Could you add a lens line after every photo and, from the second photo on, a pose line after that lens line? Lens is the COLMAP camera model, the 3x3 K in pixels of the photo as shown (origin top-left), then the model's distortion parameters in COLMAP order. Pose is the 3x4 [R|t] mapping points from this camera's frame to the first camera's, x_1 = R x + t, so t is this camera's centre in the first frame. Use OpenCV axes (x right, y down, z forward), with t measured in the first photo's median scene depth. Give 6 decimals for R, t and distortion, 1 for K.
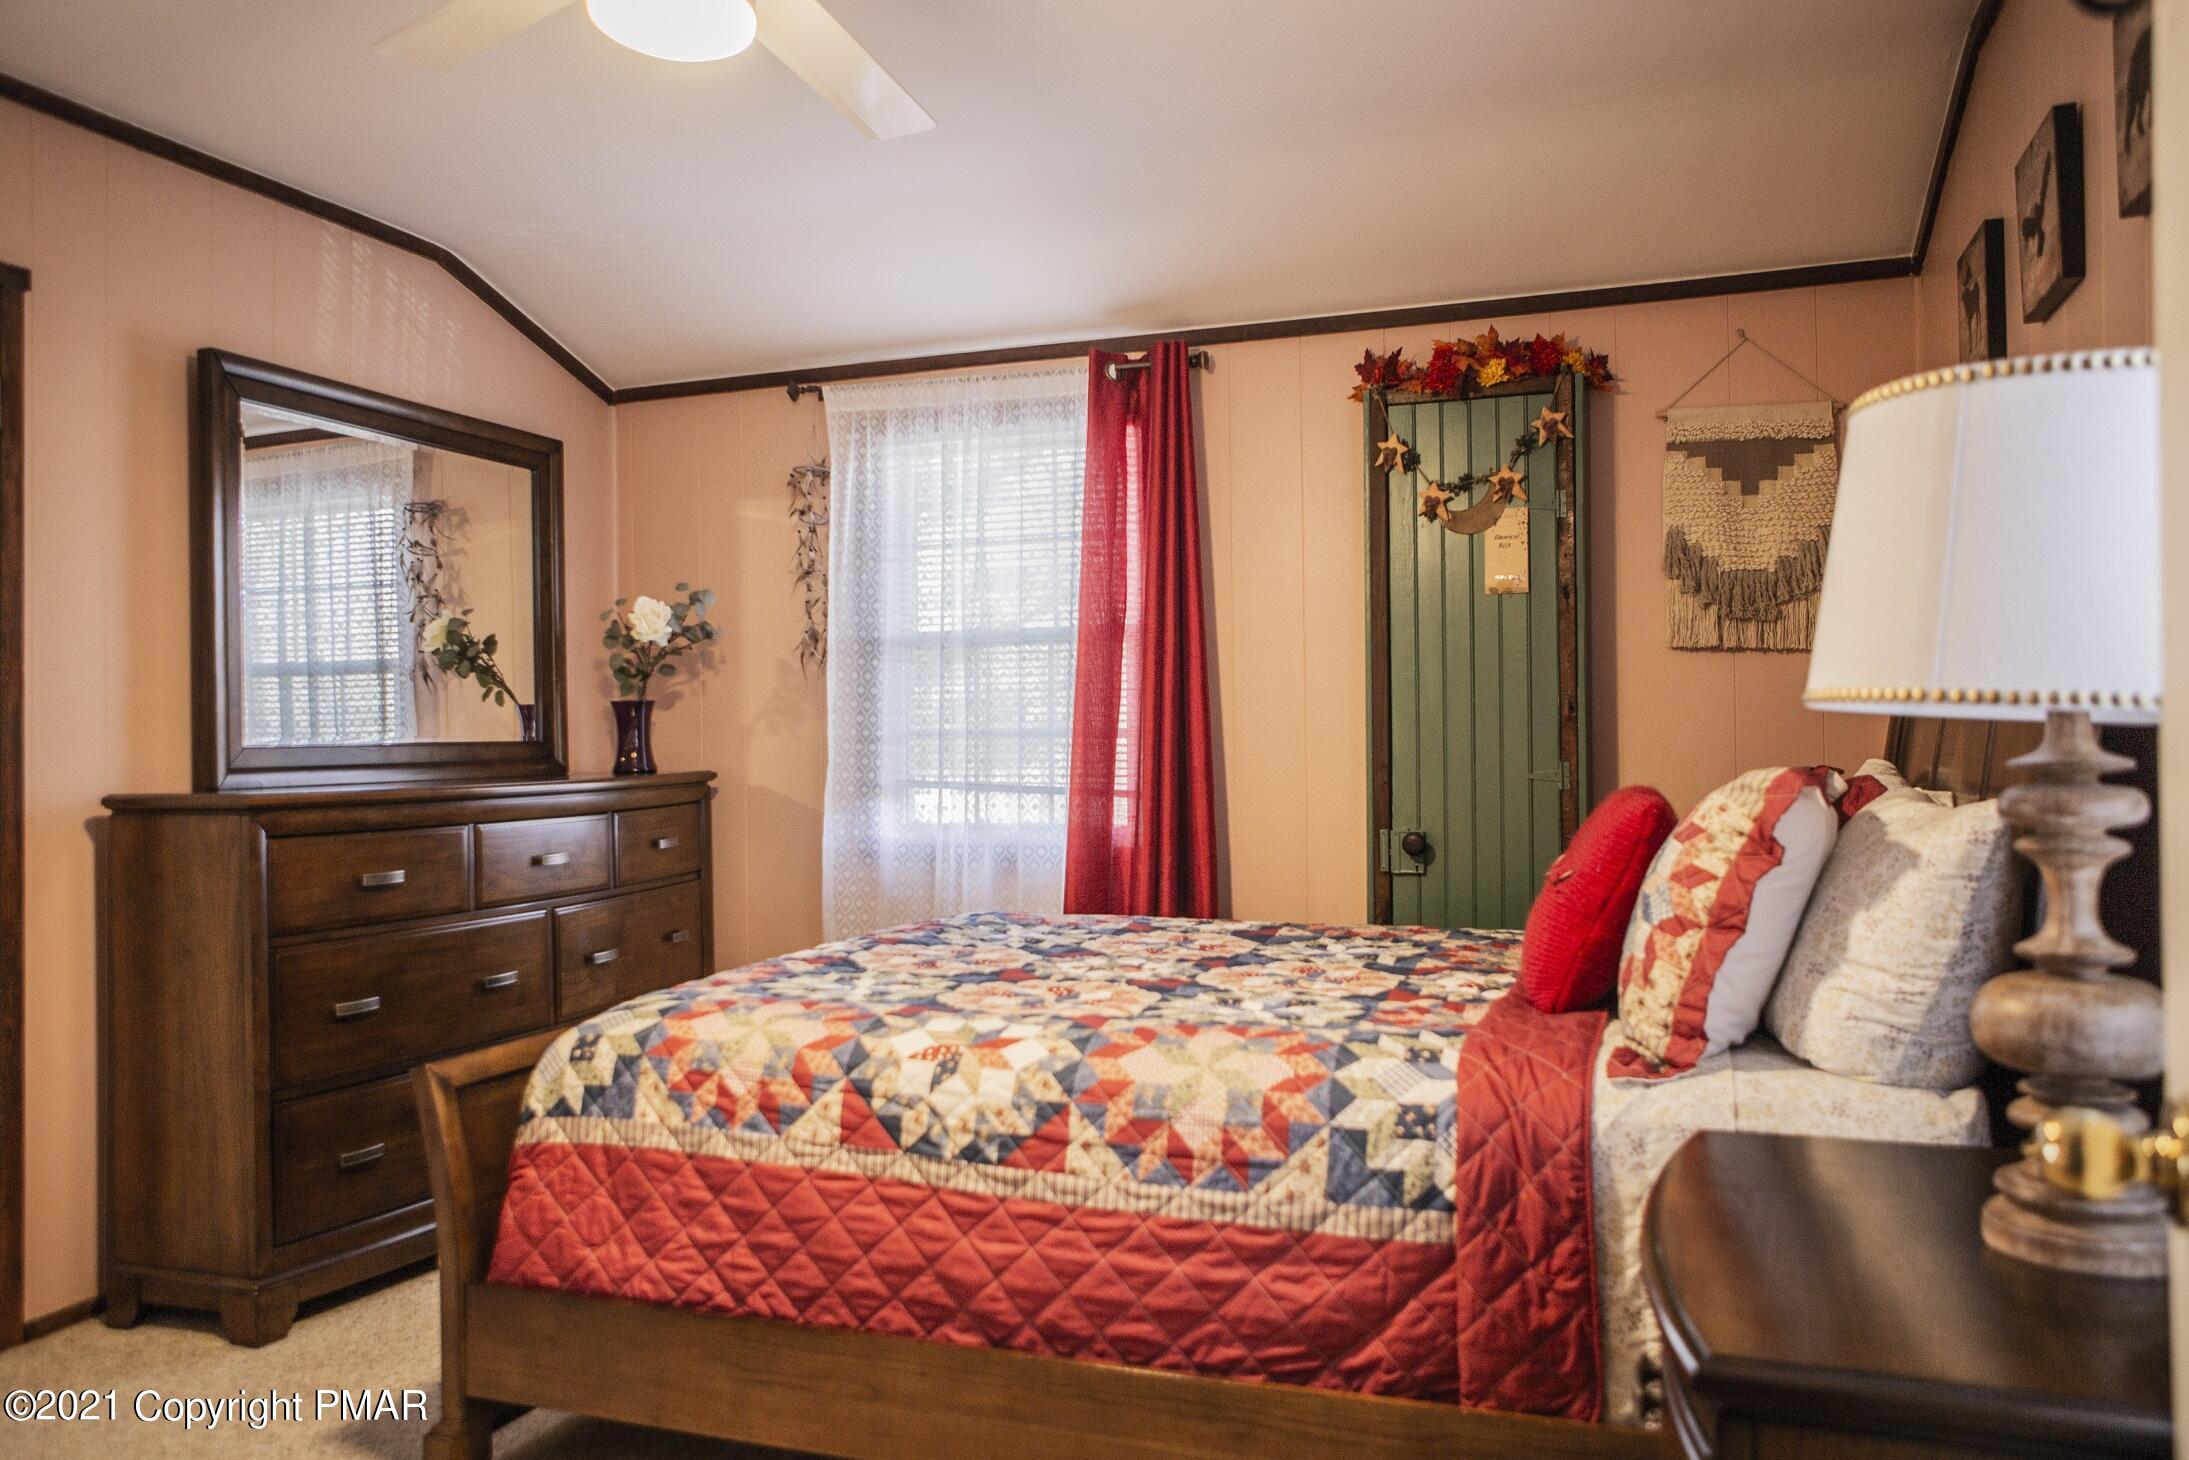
lens RADIAL K [[1563.0, 0, 1102.3], [0, 1563.0, 719.2], [0, 0, 1]] dist [-0.075635, 0.073734]
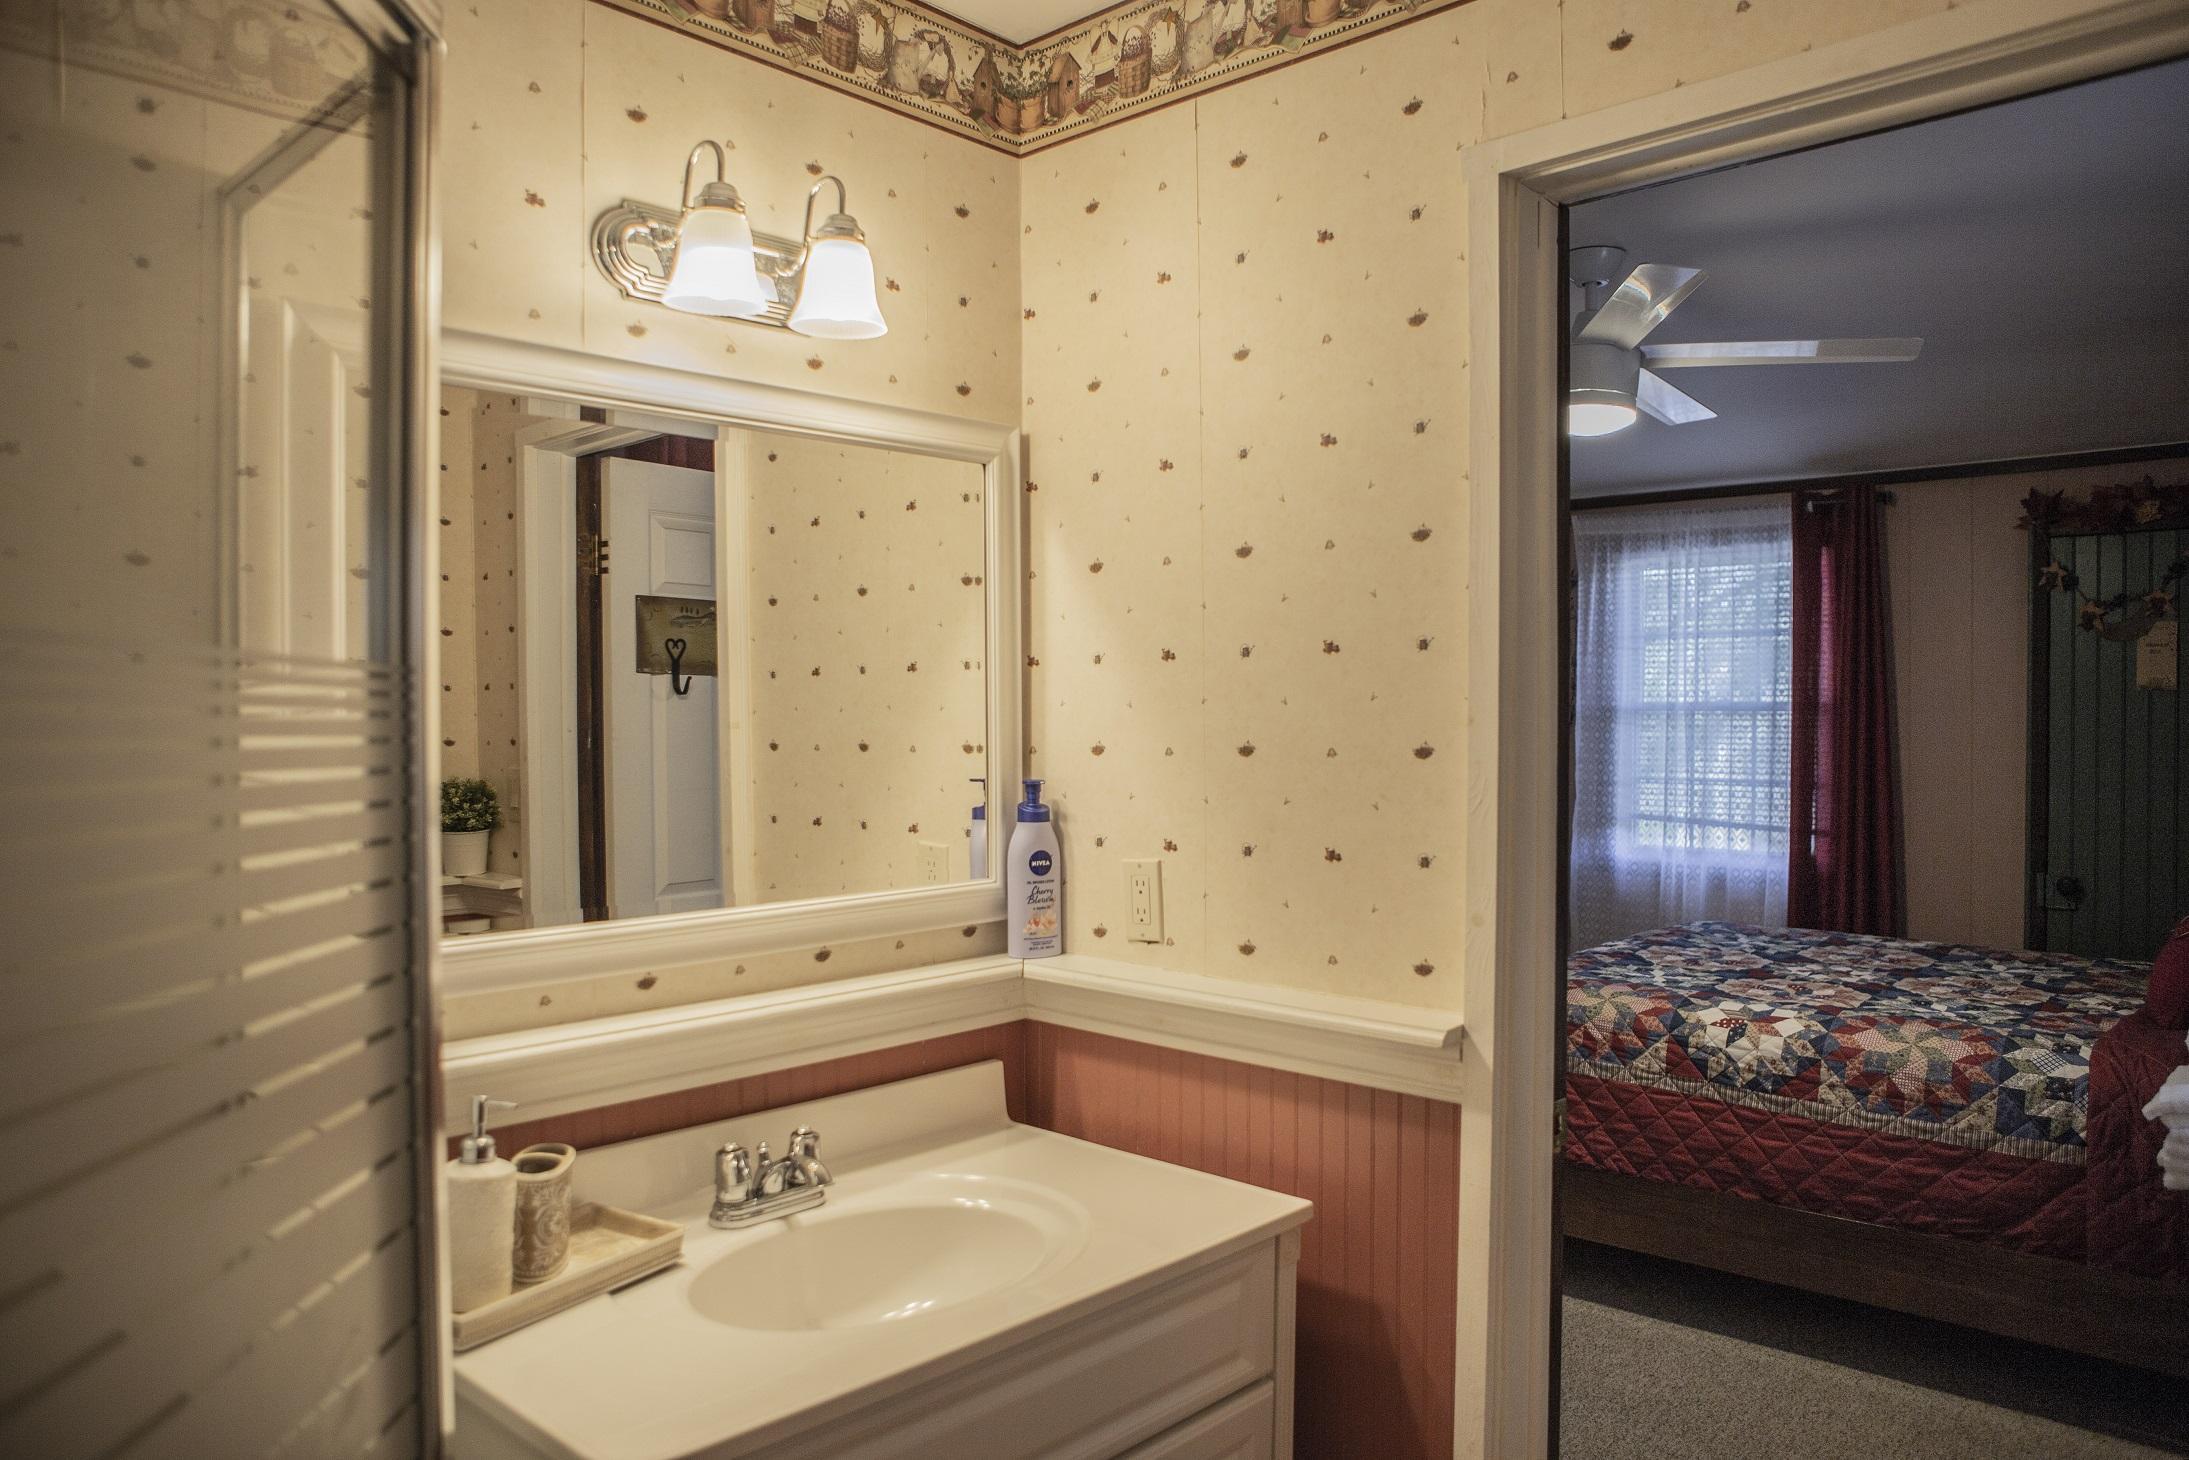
lens RADIAL K [[1507.2, 0, 1097.0], [0, 1507.2, 721.6], [0, 0, 1]] dist [-0.104166, 0.072720]
pose [[0.923103, 0.012034, -0.384364, -0.127762], [-0.003100, 0.999711, 0.023855, -0.137327], [0.384540, -0.020828, 0.922873, -0.683807]]
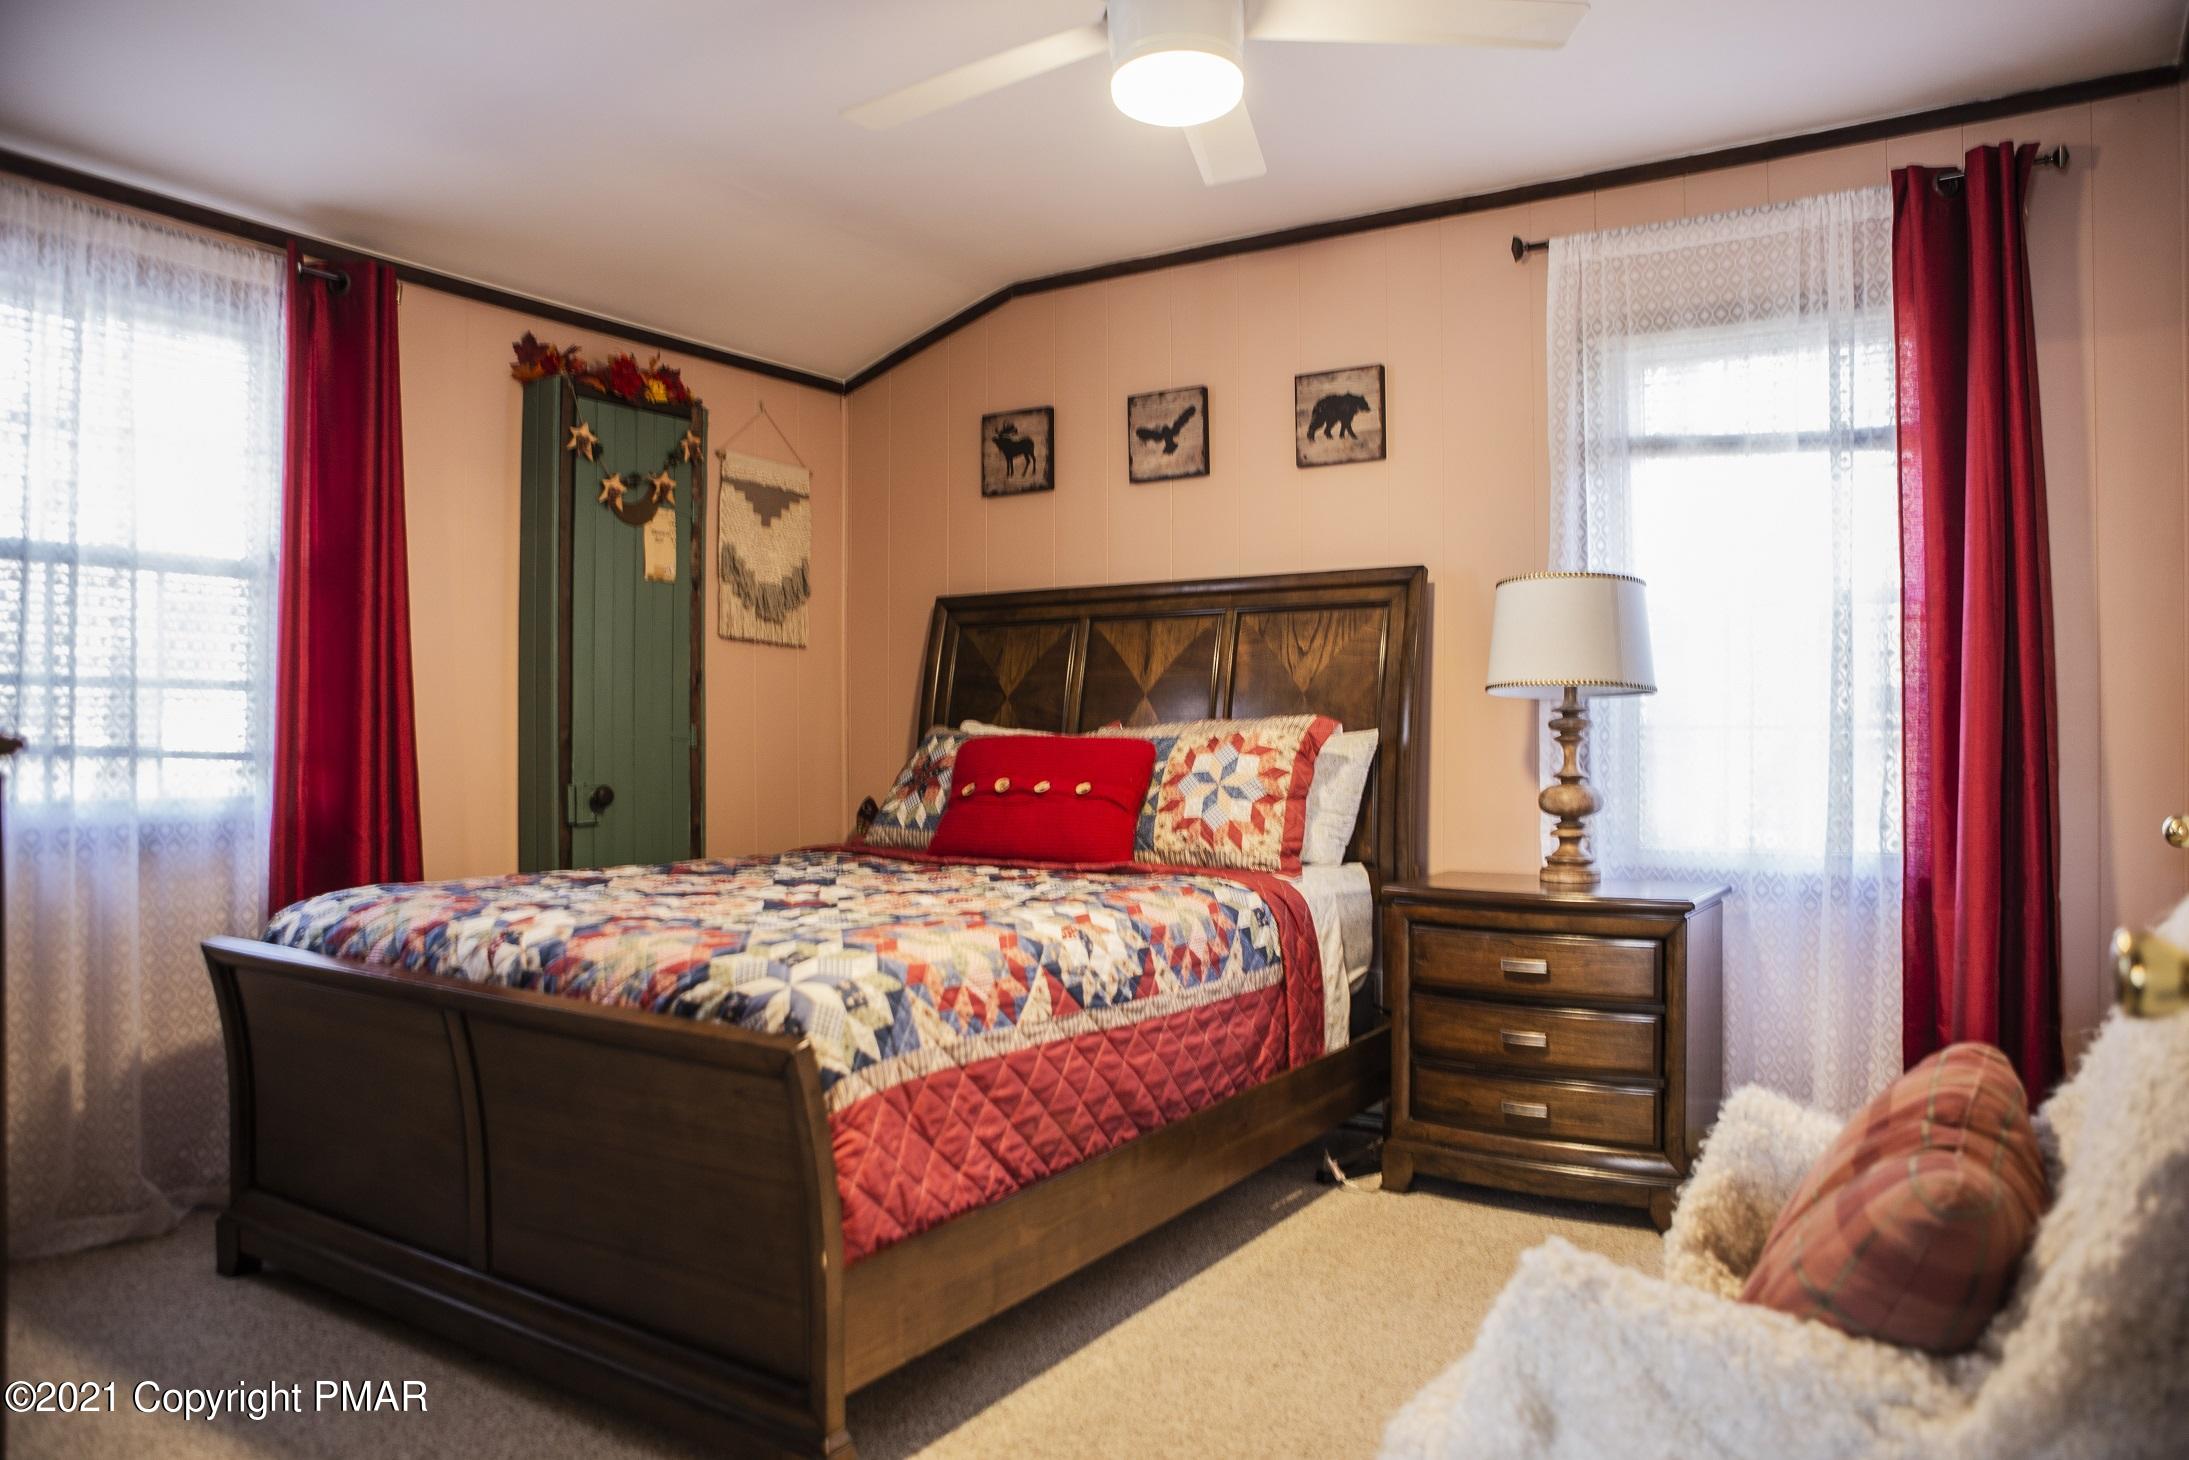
lens RADIAL K [[1507.2, 0, 1097.0], [0, 1507.2, 721.6], [0, 0, 1]] dist [-0.104166, 0.072720]
pose [[0.228491, 0.017401, 0.973391, -1.298550], [-0.017800, 0.999748, -0.013694, 0.060407], [-0.973383, -0.014197, 0.228743, 0.705696]]
